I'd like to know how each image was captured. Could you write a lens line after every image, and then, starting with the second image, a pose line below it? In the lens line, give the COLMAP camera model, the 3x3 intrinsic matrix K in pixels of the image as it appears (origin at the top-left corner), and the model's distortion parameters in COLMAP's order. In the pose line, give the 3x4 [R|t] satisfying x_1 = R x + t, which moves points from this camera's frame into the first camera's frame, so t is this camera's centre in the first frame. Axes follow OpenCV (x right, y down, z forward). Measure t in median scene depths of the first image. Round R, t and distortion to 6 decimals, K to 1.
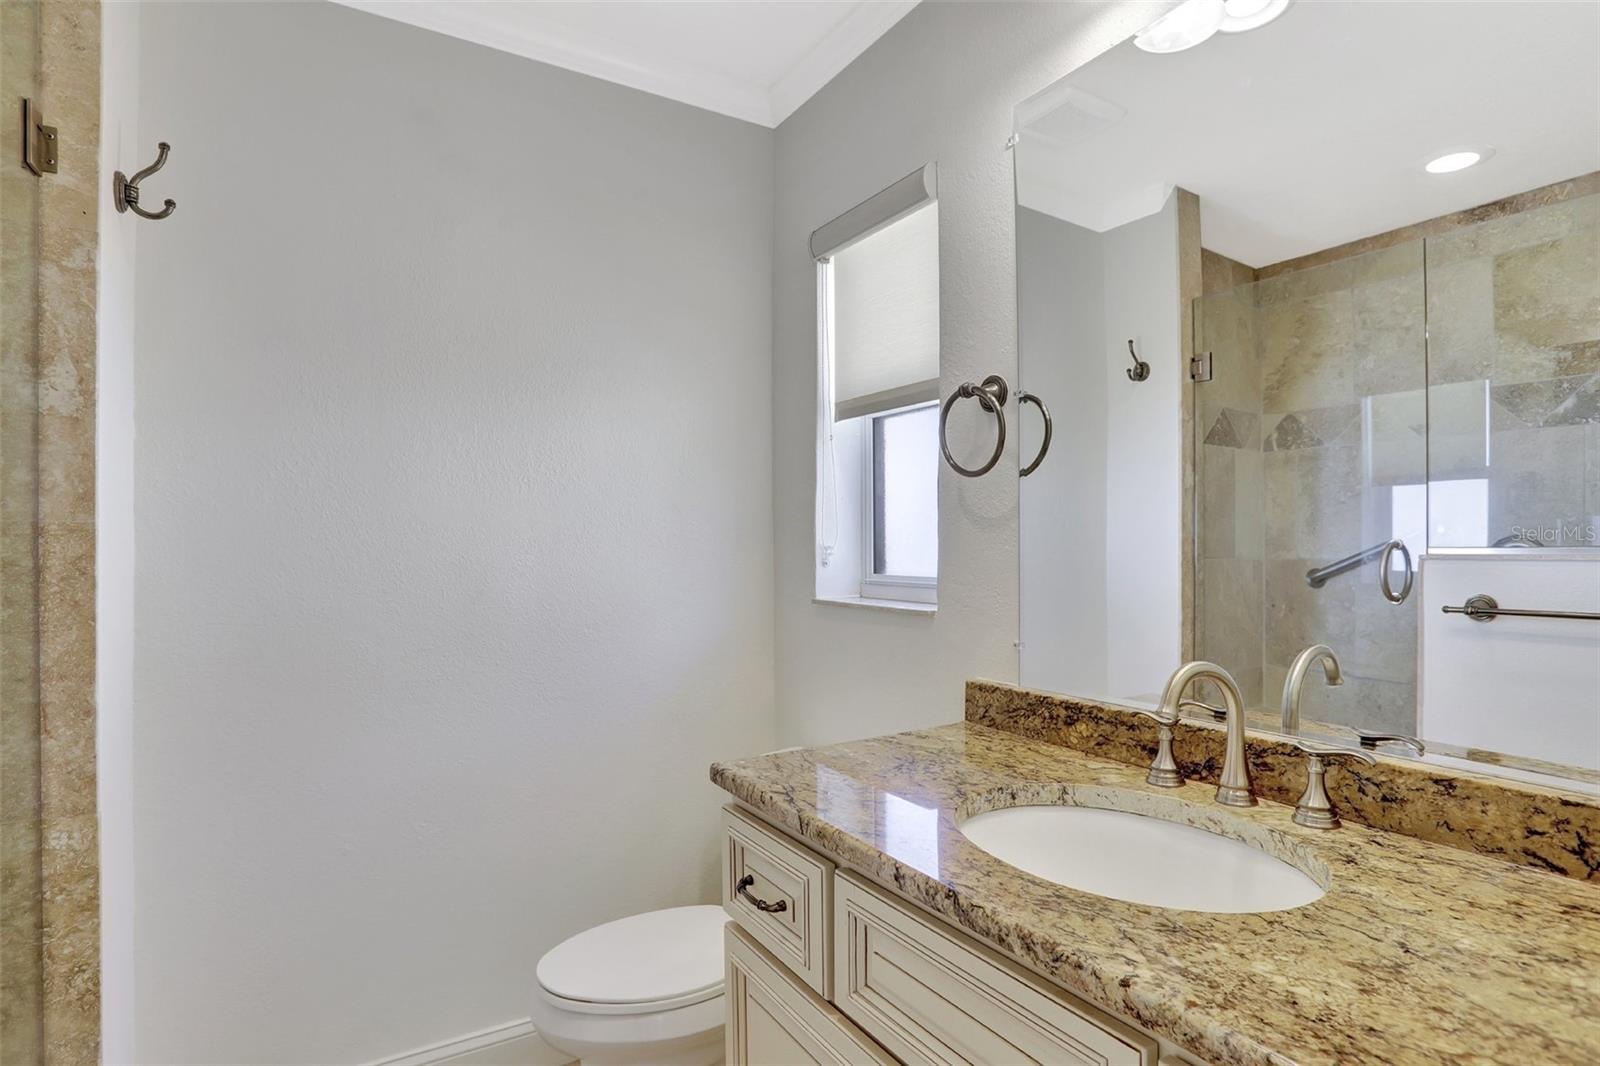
lens RADIAL K [[785.4, 0, 789.8], [0, 785.4, 535.8], [0, 0, 1]] dist [-0.043537, 0.013309]
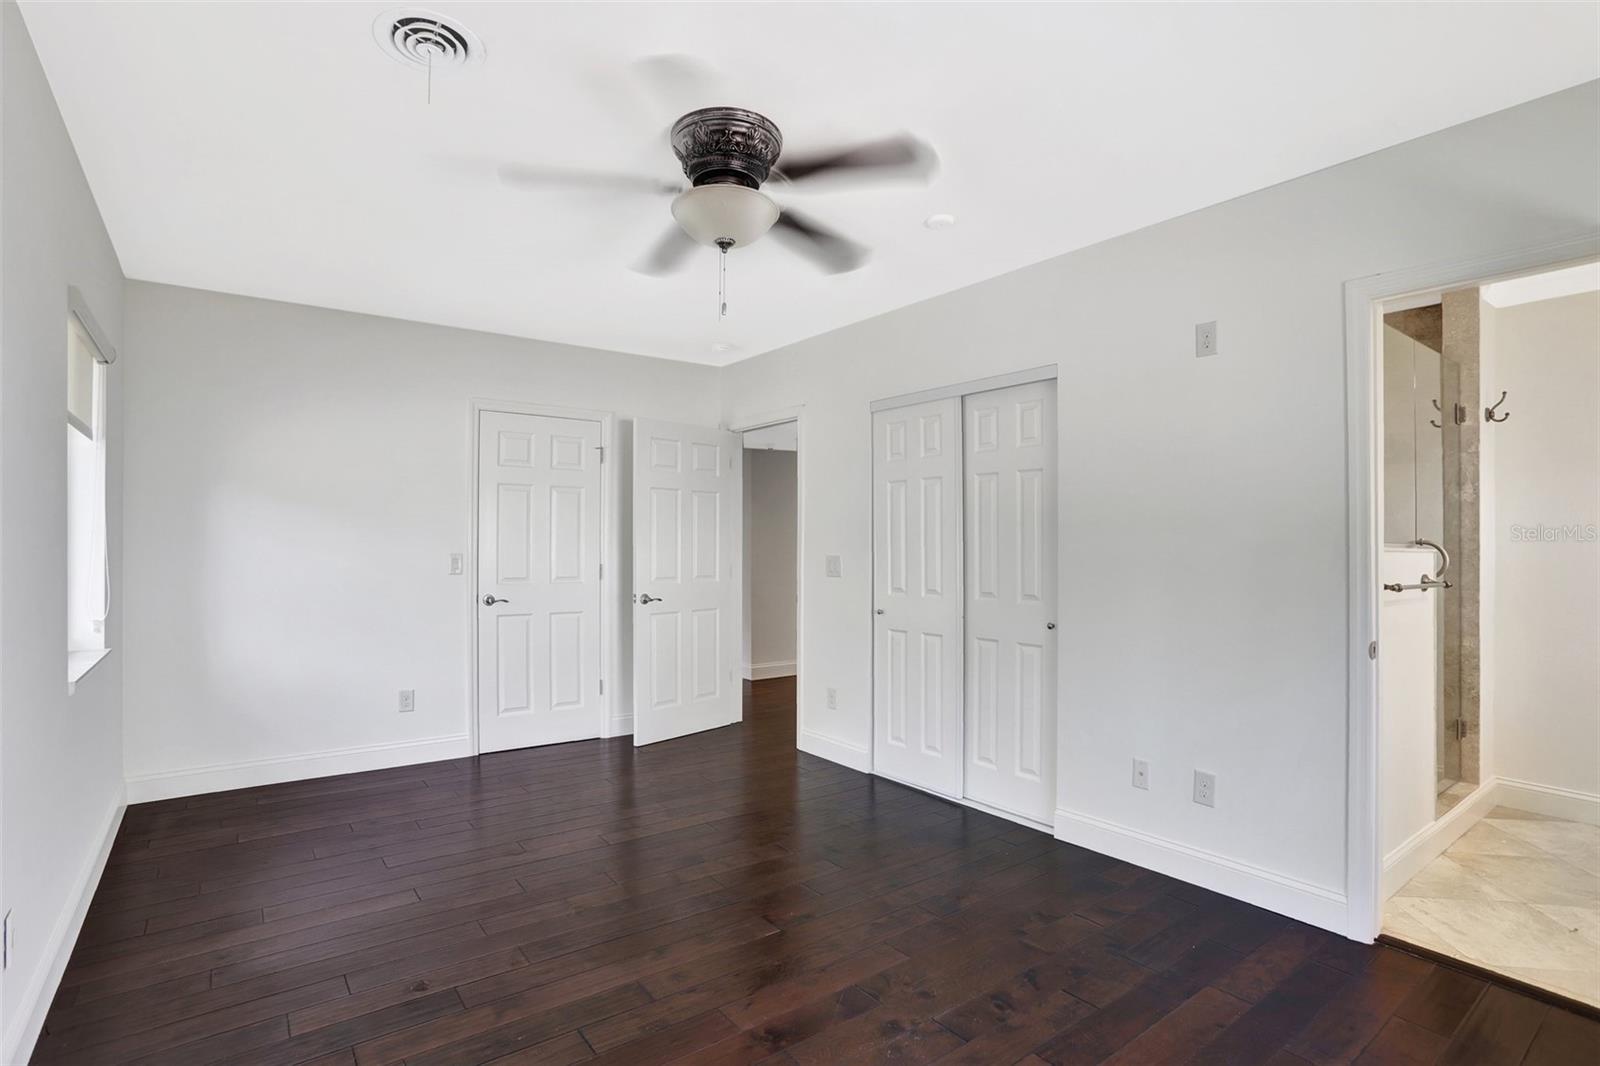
lens RADIAL K [[785.4, 0, 784.0], [0, 785.4, 533.8], [0, 0, 1]] dist [-0.043537, 0.013309]
pose [[0.085627, 0.004482, -0.996317, 1.800389], [0.005840, 0.999970, 0.005000, -0.063409], [0.996310, -0.006246, 0.085598, -1.927532]]
